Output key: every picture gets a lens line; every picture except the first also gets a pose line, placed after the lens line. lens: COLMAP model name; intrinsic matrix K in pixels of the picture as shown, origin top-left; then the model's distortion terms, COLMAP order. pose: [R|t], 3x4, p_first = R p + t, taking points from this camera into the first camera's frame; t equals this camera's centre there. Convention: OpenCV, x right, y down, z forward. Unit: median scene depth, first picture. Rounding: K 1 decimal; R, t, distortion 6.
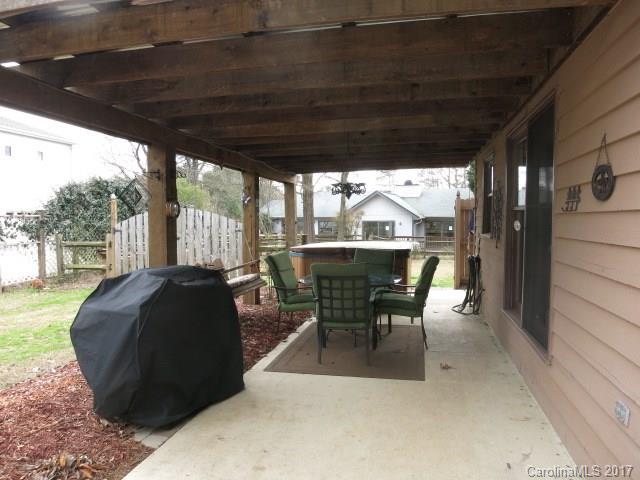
lens RADIAL K [[434.3, 0, 320.0], [0, 434.3, 240.0], [0, 0, 1]] dist [-0.064115, -0.001646]
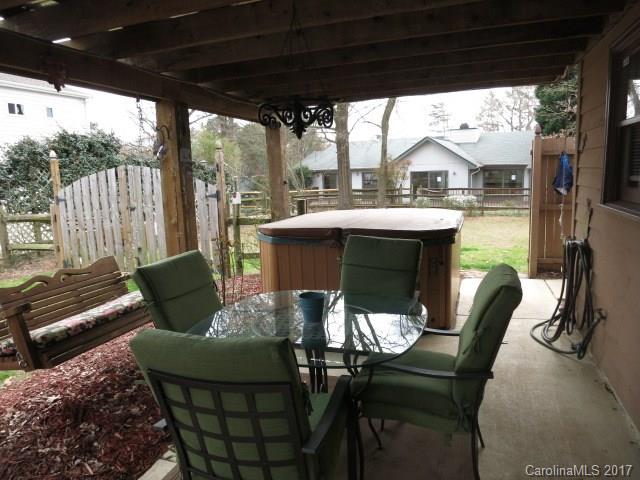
lens RADIAL K [[434.3, 0, 320.0], [0, 434.3, 240.0], [0, 0, 1]] dist [-0.064115, -0.001646]
pose [[0.992300, -0.010458, -0.123413, 0.031477], [0.024136, 0.993654, 0.109864, -0.009555], [0.121481, -0.111996, 0.986255, 0.132806]]
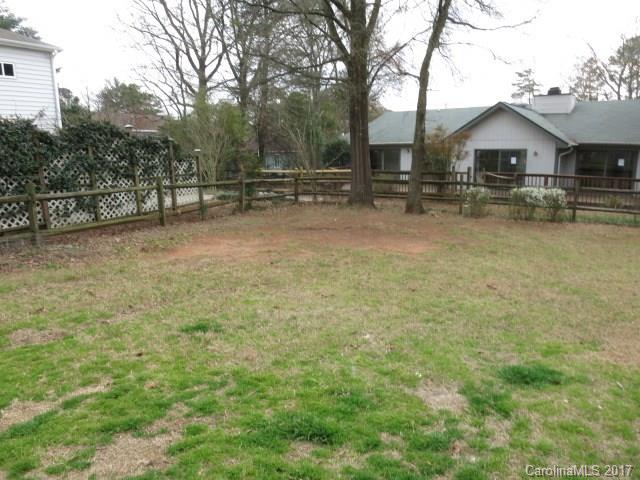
lens RADIAL K [[434.3, 0, 320.0], [0, 434.3, 240.0], [0, 0, 1]] dist [-0.064115, -0.001646]
pose [[0.957040, 0.051033, -0.285431, 0.096917], [-0.004831, 0.987059, 0.160283, -0.016714], [0.289917, -0.152019, 0.944901, 0.427781]]
